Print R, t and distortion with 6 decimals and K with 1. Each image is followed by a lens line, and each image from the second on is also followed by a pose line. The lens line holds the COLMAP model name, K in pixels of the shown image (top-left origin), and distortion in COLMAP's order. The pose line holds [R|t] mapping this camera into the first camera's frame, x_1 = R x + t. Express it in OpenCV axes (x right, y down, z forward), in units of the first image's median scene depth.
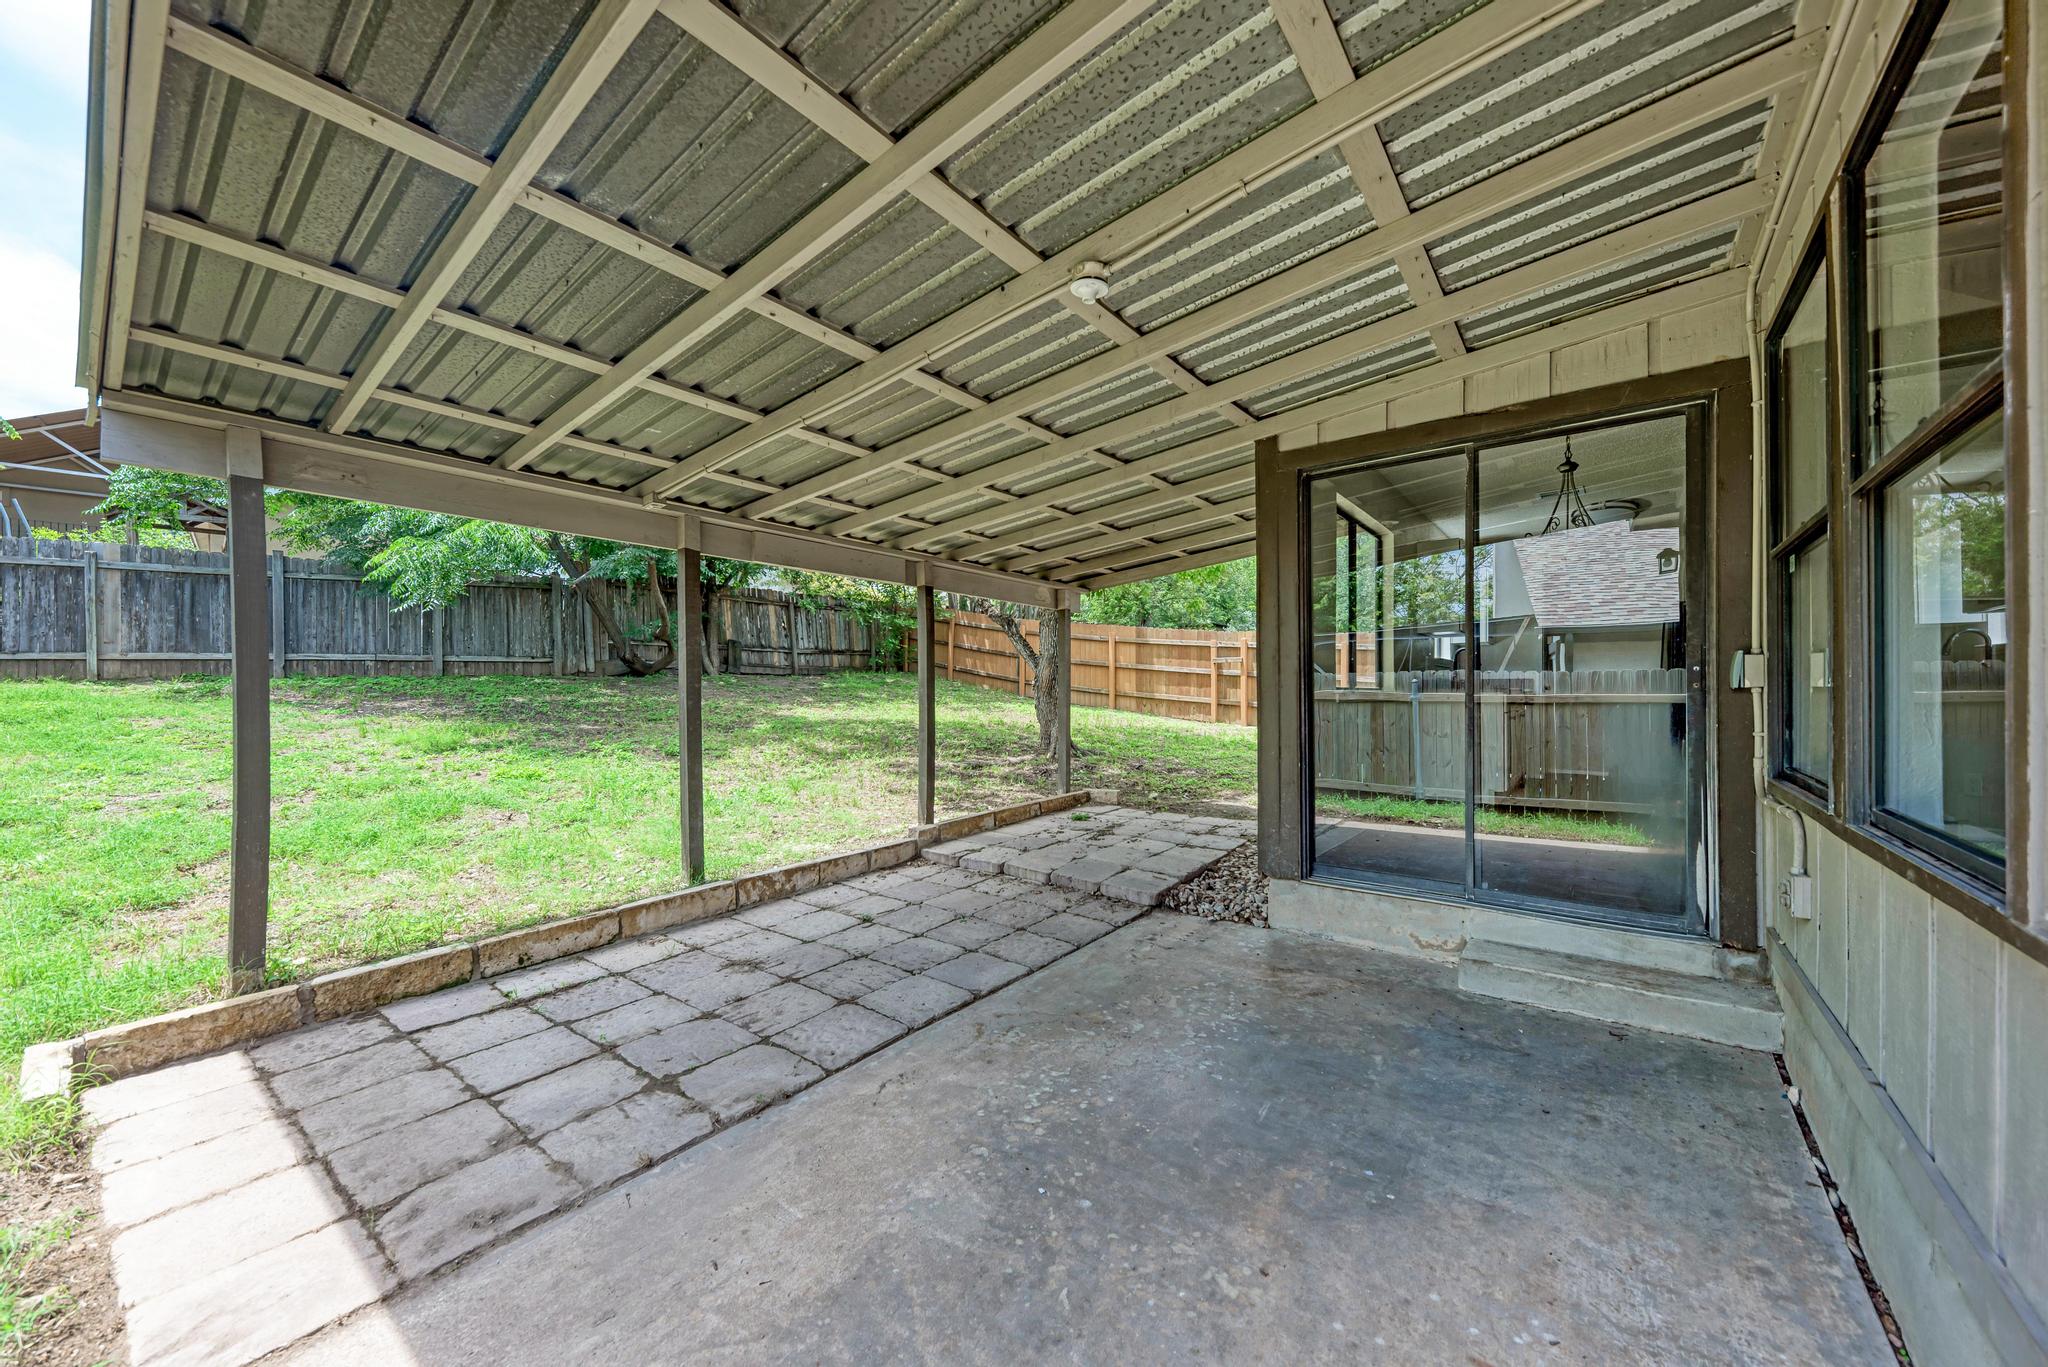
lens RADIAL K [[744.8, 0, 1026.4], [0, 744.8, 690.1], [0, 0, 1]] dist [0.003649, -0.003044]
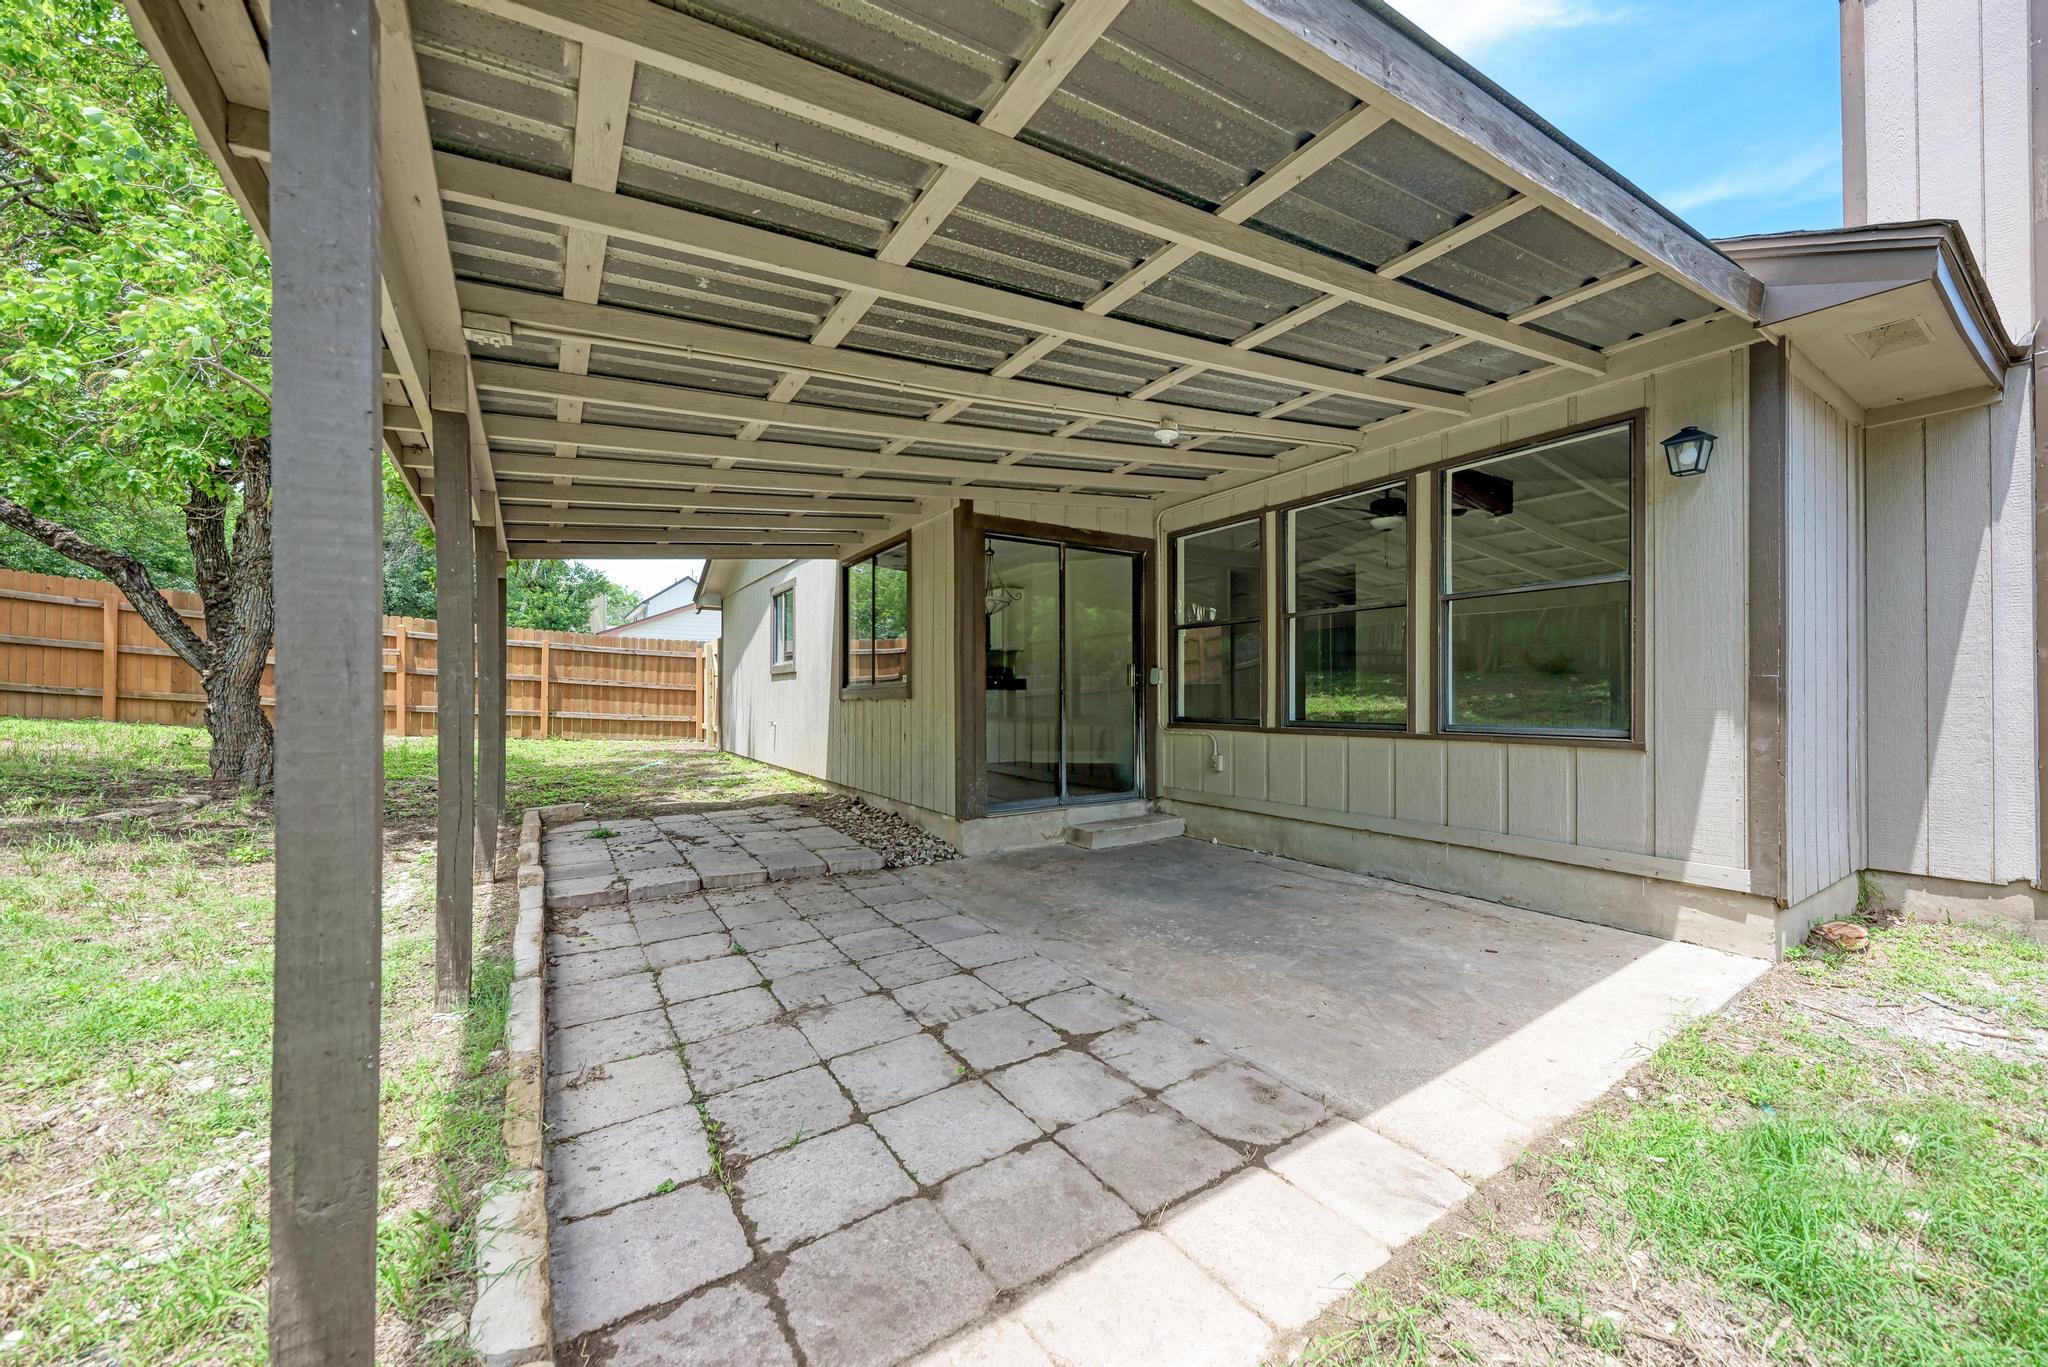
lens RADIAL K [[744.8, 0, 1029.1], [0, 744.8, 685.6], [0, 0, 1]] dist [0.003649, -0.003044]
pose [[0.321789, 0.015943, 0.946677, -0.382360], [-0.000408, 0.999860, -0.016700, 0.011311], [-0.946811, 0.004988, 0.321751, 0.183770]]
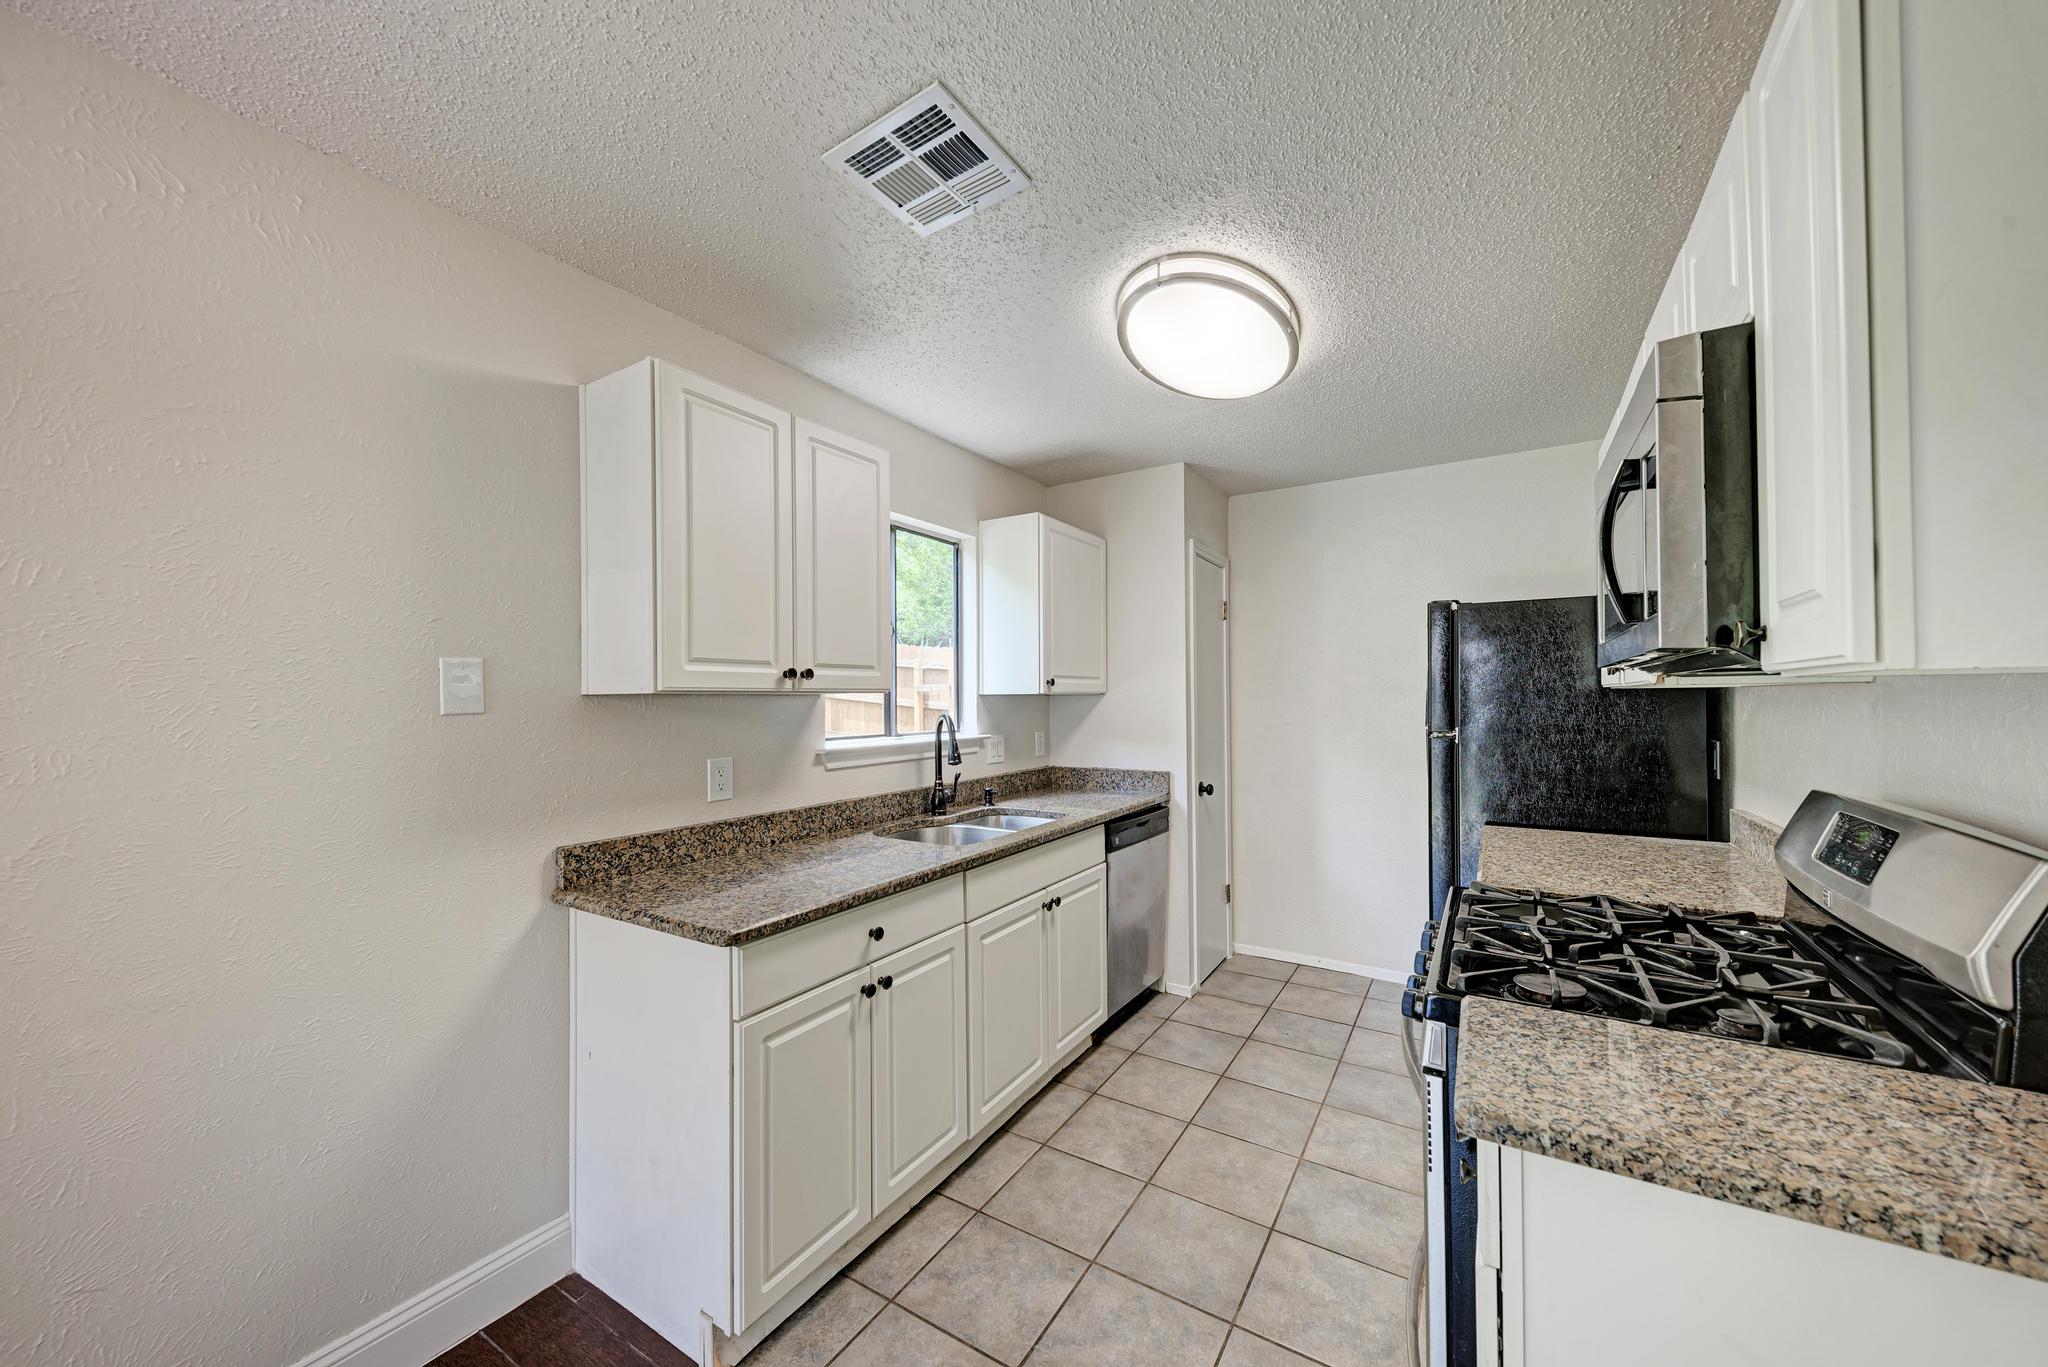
lens RADIAL K [[737.0, 0, 1025.5], [0, 737.0, 694.9], [0, 0, 1]] dist [0.010617, -0.003813]
pose [[0.995278, -0.002813, 0.097027, 0.464934], [0.003172, 0.999989, -0.003546, -0.054363], [-0.097016, 0.003837, 0.995275, 0.482038]]
